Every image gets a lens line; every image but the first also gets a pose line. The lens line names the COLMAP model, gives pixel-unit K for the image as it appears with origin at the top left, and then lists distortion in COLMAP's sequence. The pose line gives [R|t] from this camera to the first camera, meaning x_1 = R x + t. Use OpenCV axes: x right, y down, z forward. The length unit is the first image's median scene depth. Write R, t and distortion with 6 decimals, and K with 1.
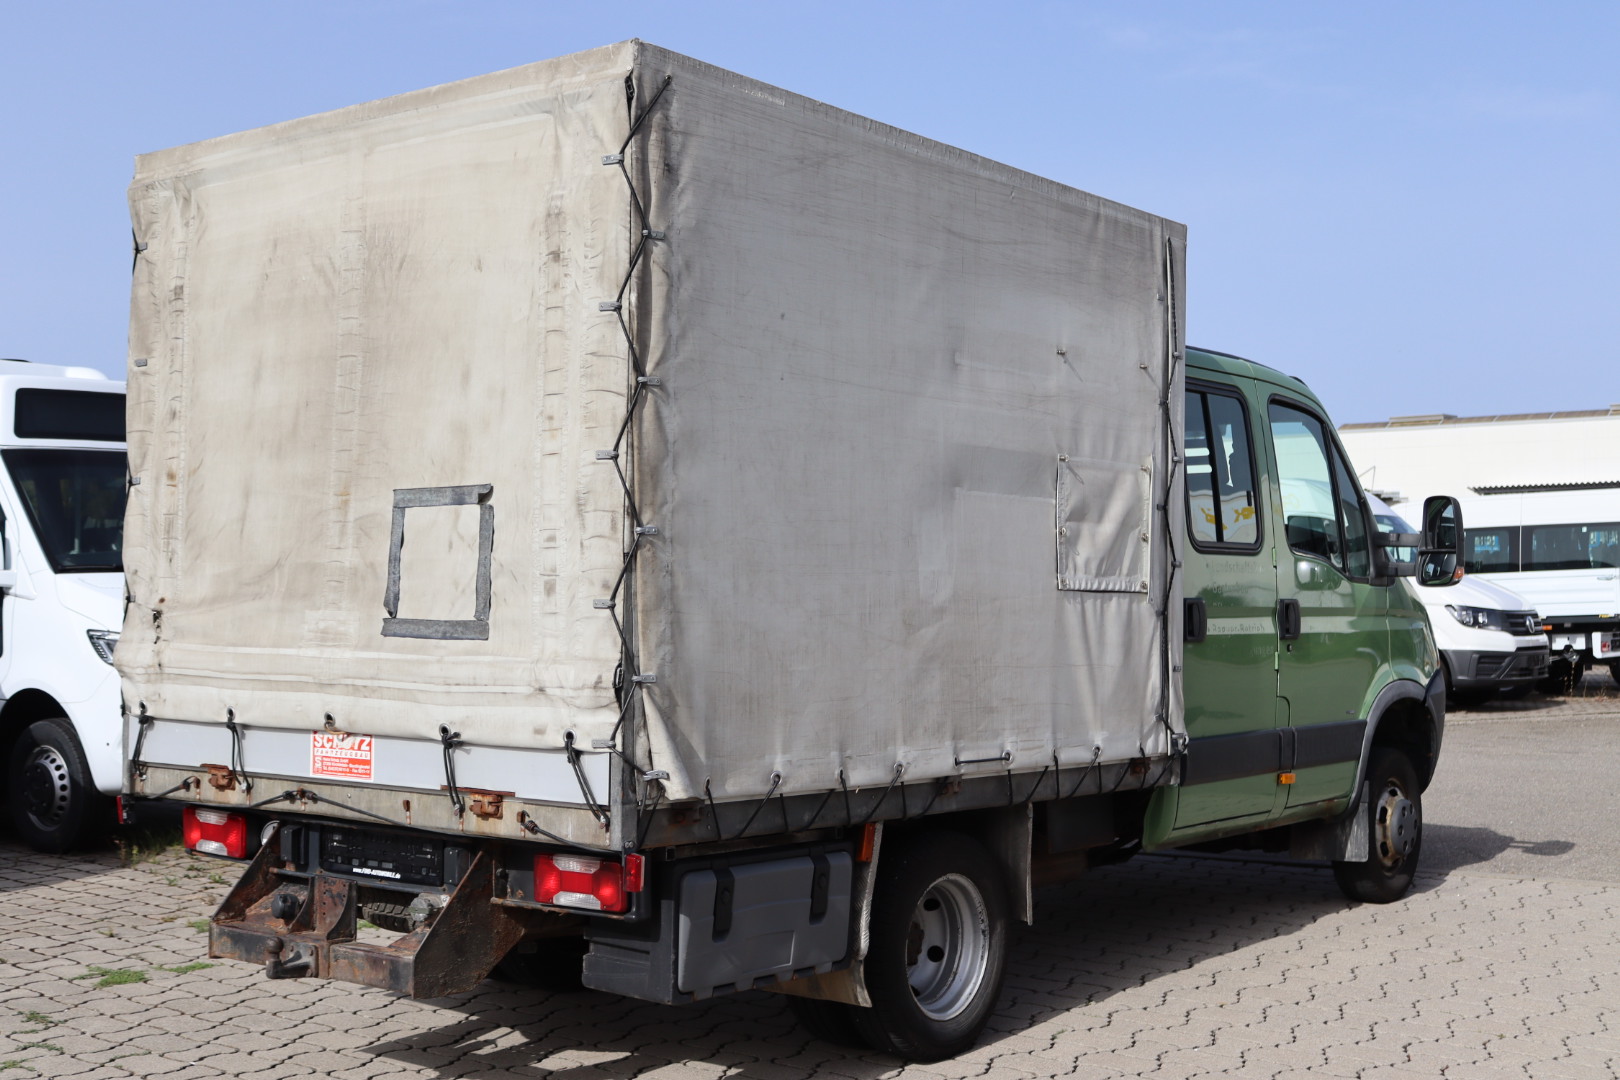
lens RADIAL K [[2032.0, 0, 810.0], [0, 2032.0, 540.0], [0, 0, 1]] dist [-0.086714, 0.065847]
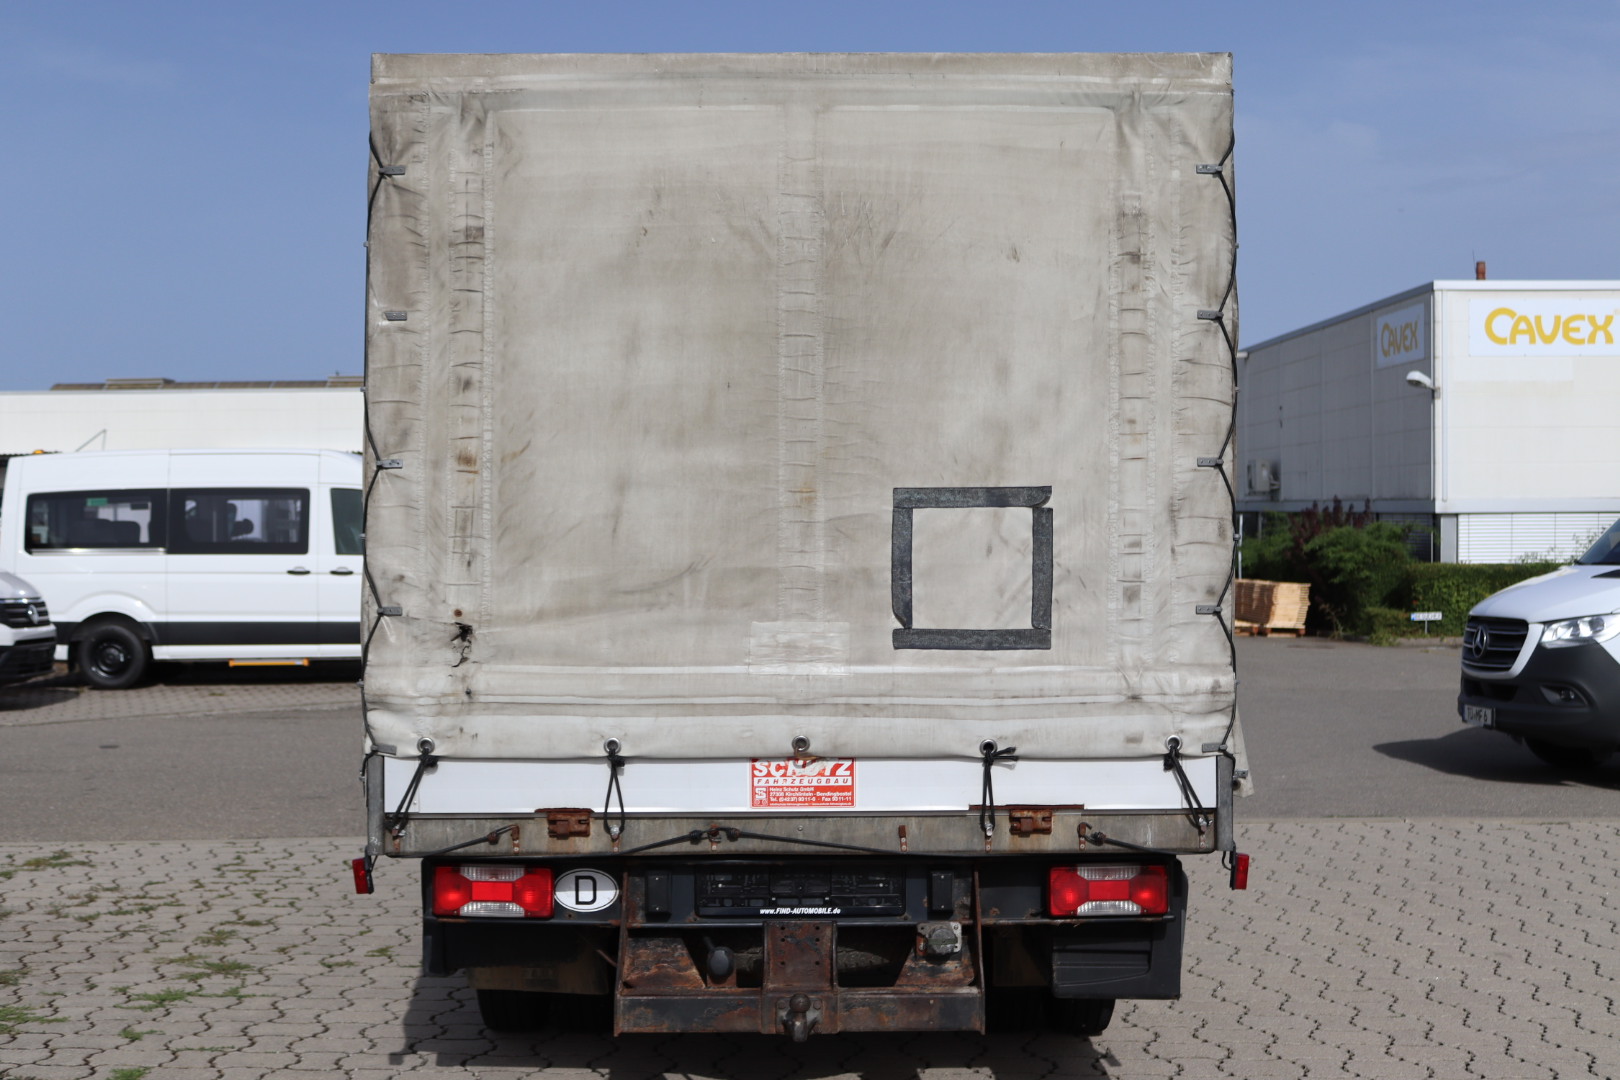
lens RADIAL K [[2032.0, 0, 810.0], [0, 2032.0, 540.0], [0, 0, 1]] dist [-0.086714, 0.065847]
pose [[0.779373, -0.000896, 0.626560, -0.785504], [-0.010731, 0.999833, 0.014778, -0.014161], [-0.626469, -0.018241, 0.779233, 0.299114]]
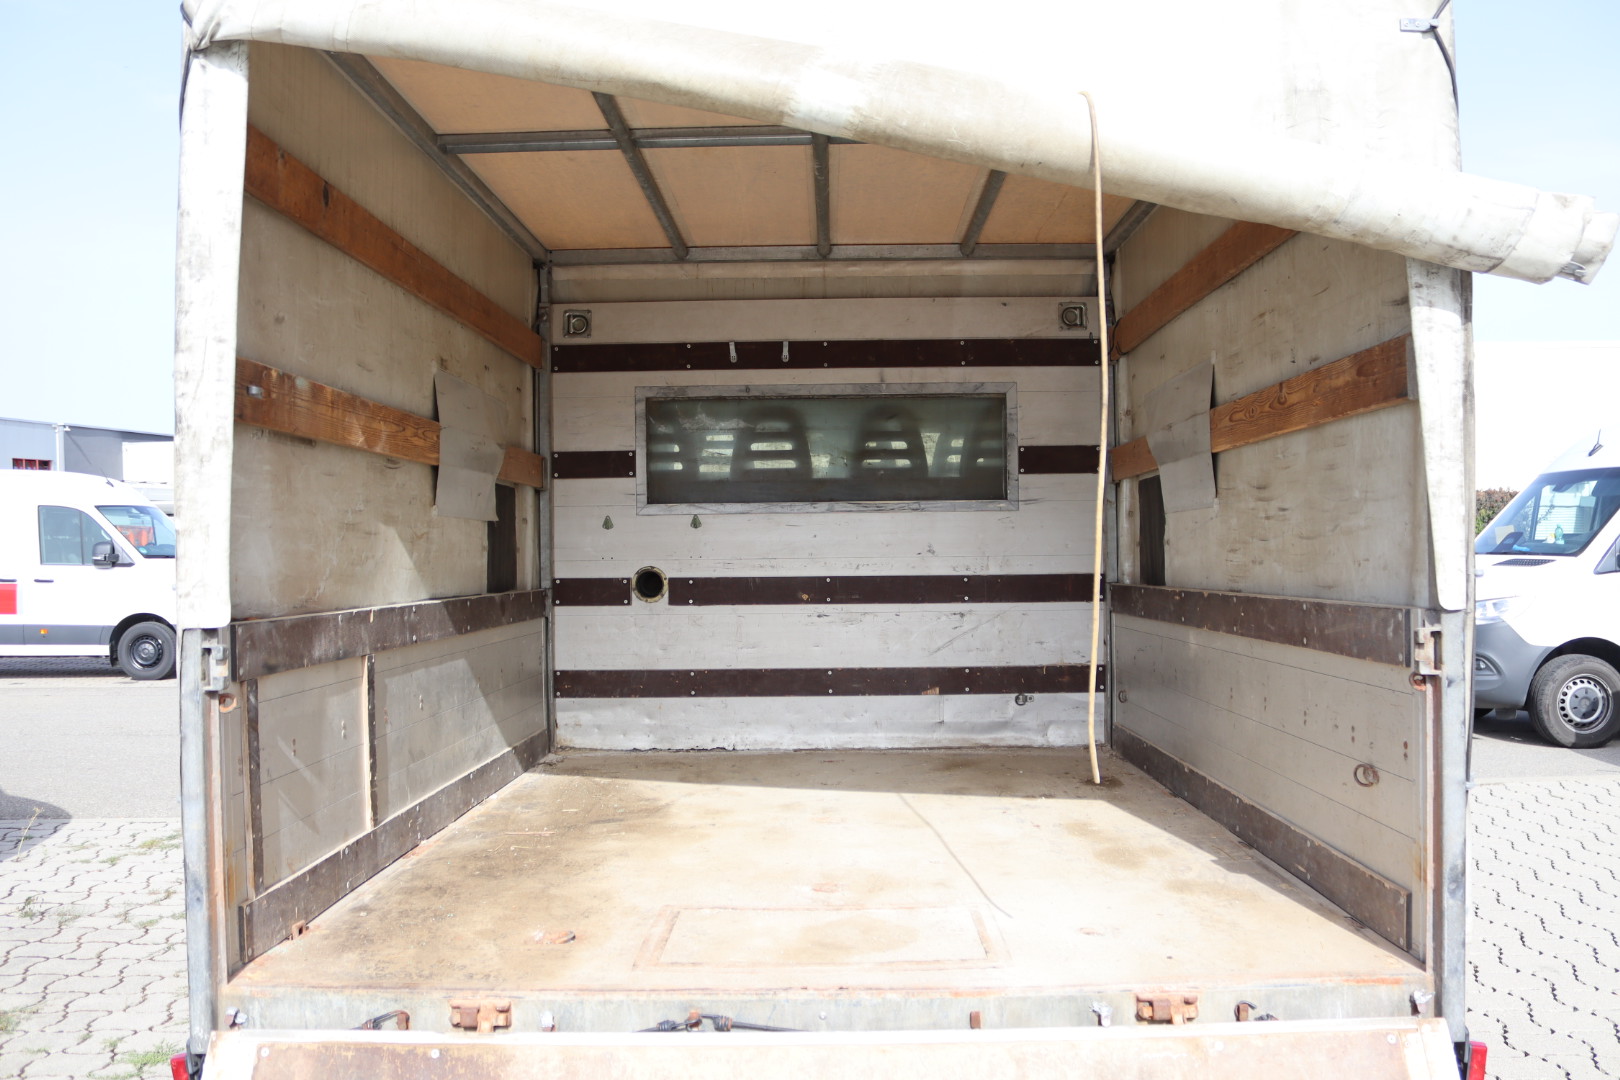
lens RADIAL K [[1345.5, 0, 810.0], [0, 1345.5, 540.0], [0, 0, 1]] dist [-0.173206, 0.147939]
pose [[0.795483, -0.014746, 0.605797, -0.463176], [0.001526, 0.999749, 0.022331, -0.022988], [-0.605974, -0.016839, 0.795306, 0.693508]]
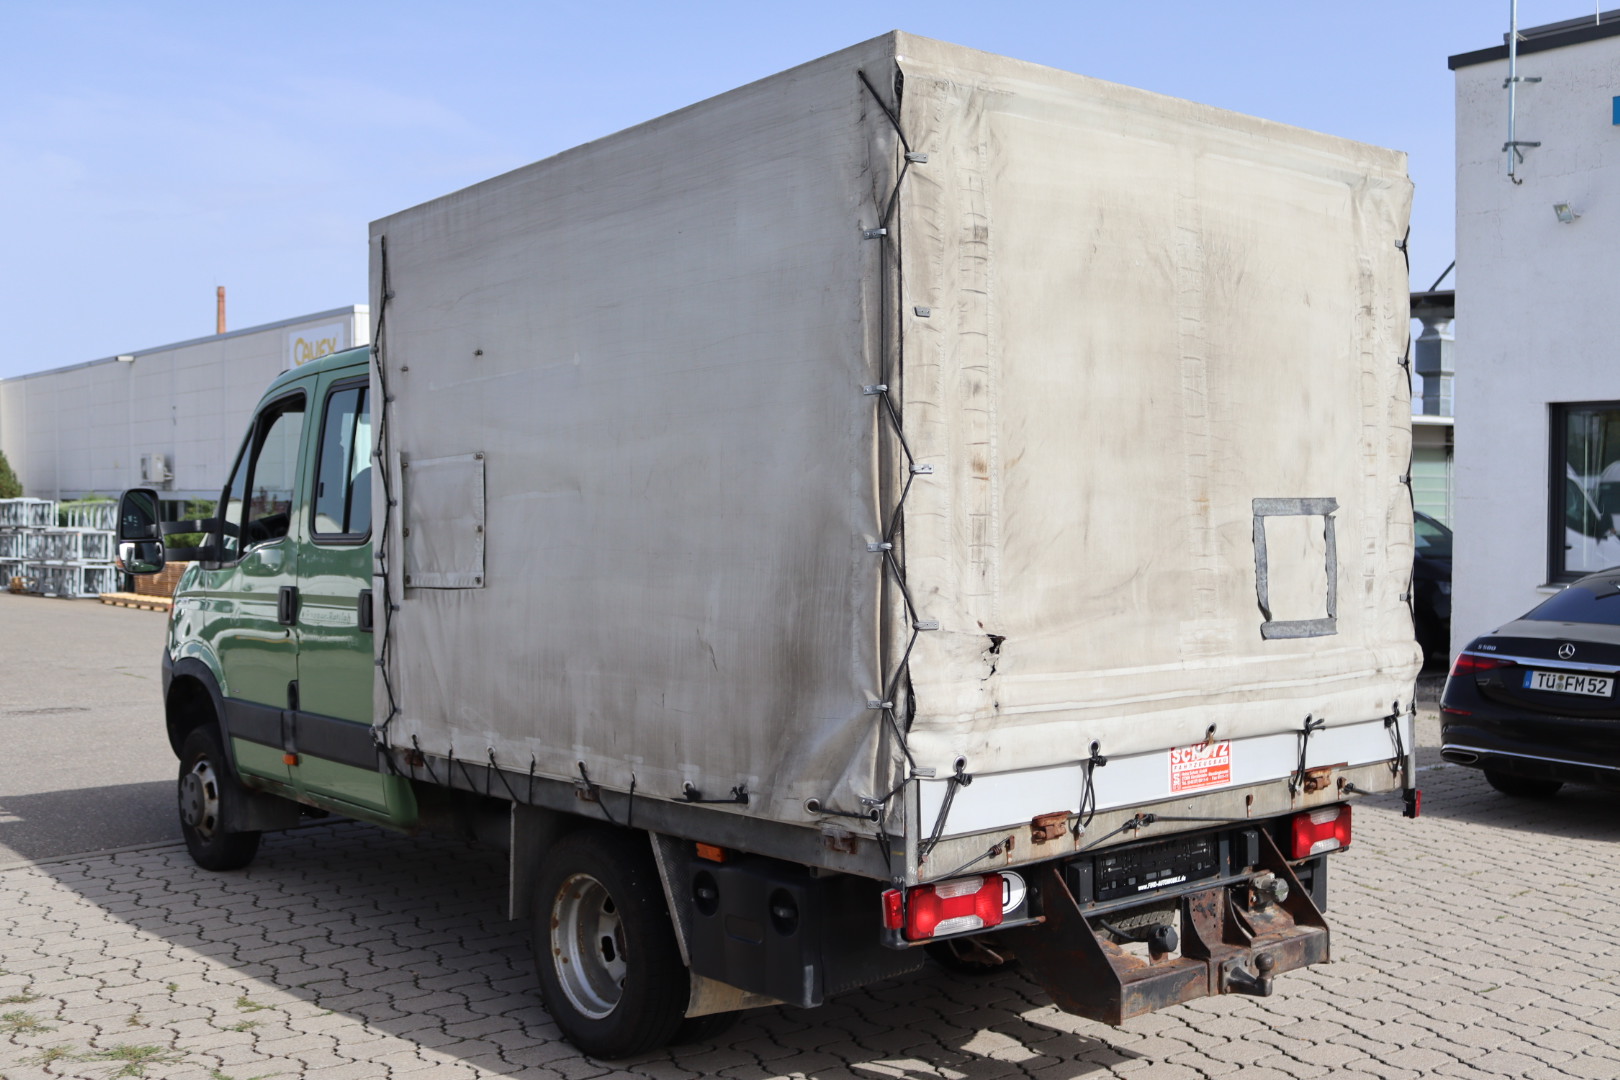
lens RADIAL K [[1727.5, 0, 810.0], [0, 1727.5, 540.0], [0, 0, 1]] dist [-0.101797, 0.015938]
pose [[0.221677, -0.012351, 0.975042, -1.078503], [-0.014592, 0.999766, 0.015981, -0.013838], [-0.975011, -0.017770, 0.221444, 0.995577]]
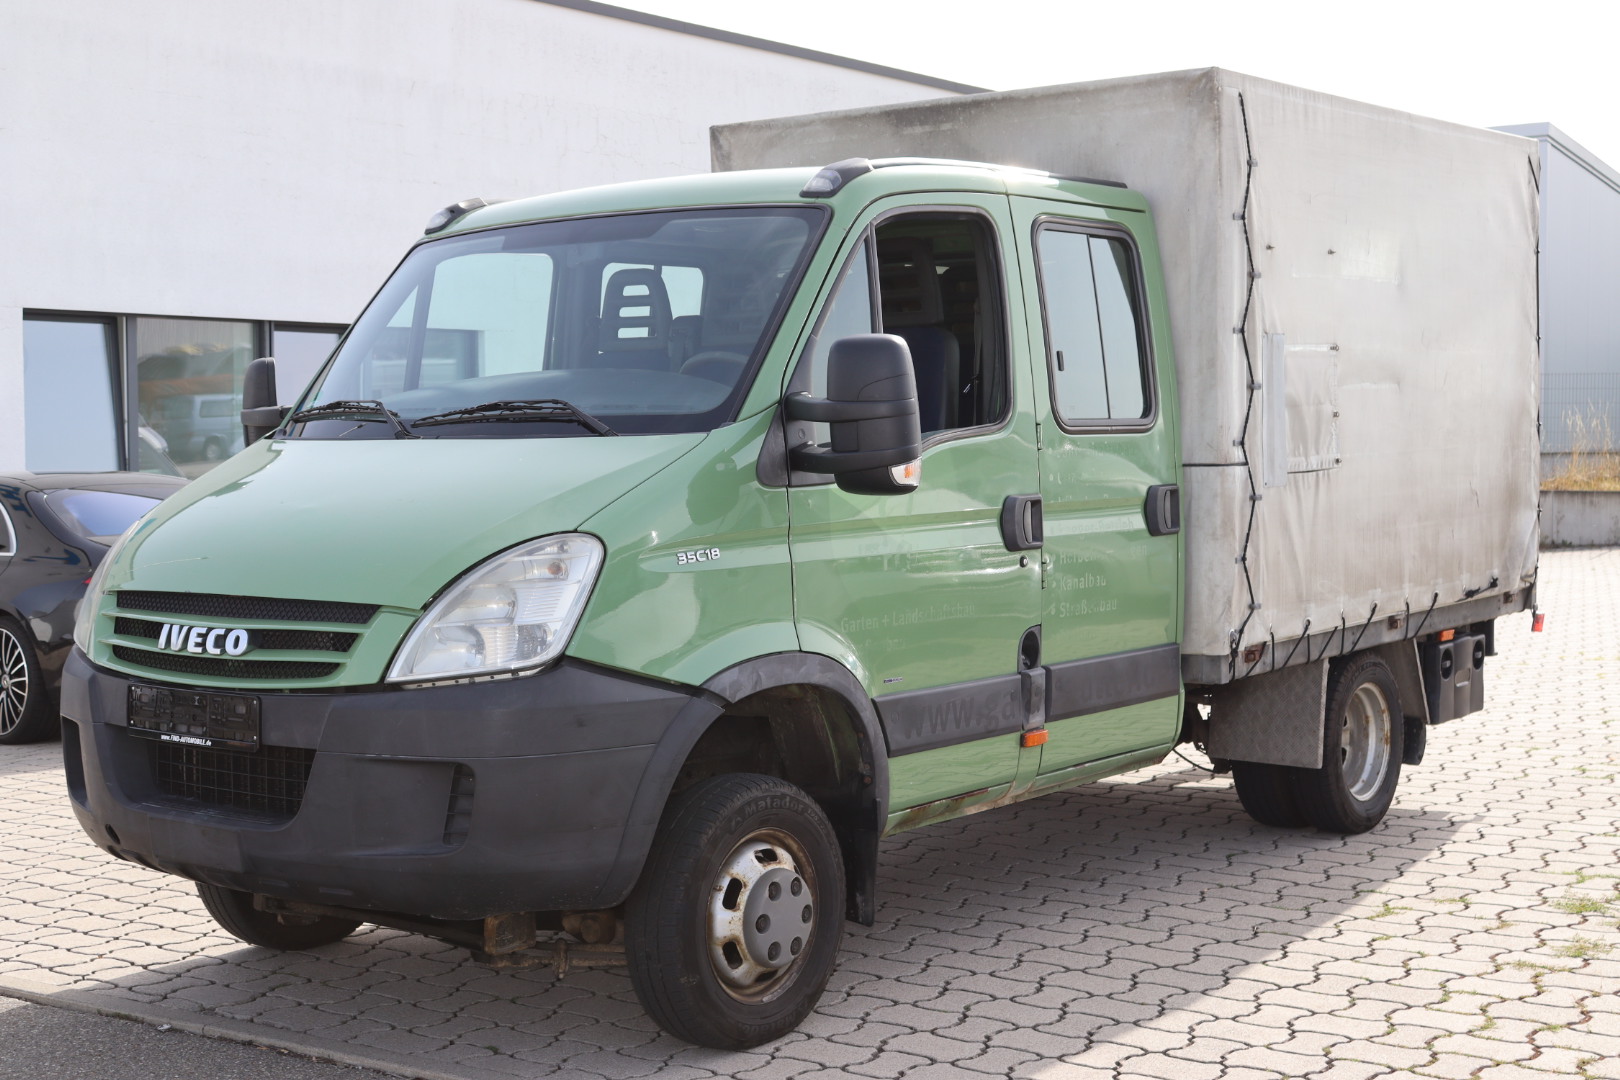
lens RADIAL K [[2241.3, 0, 810.0], [0, 2241.3, 540.0], [0, 0, 1]] dist [-0.014489, 0.010714]
pose [[-0.999945, 0.006575, -0.008227, 0.186854], [0.006343, 0.999590, 0.027916, 0.036234], [0.008407, 0.027862, -0.999576, 2.810275]]
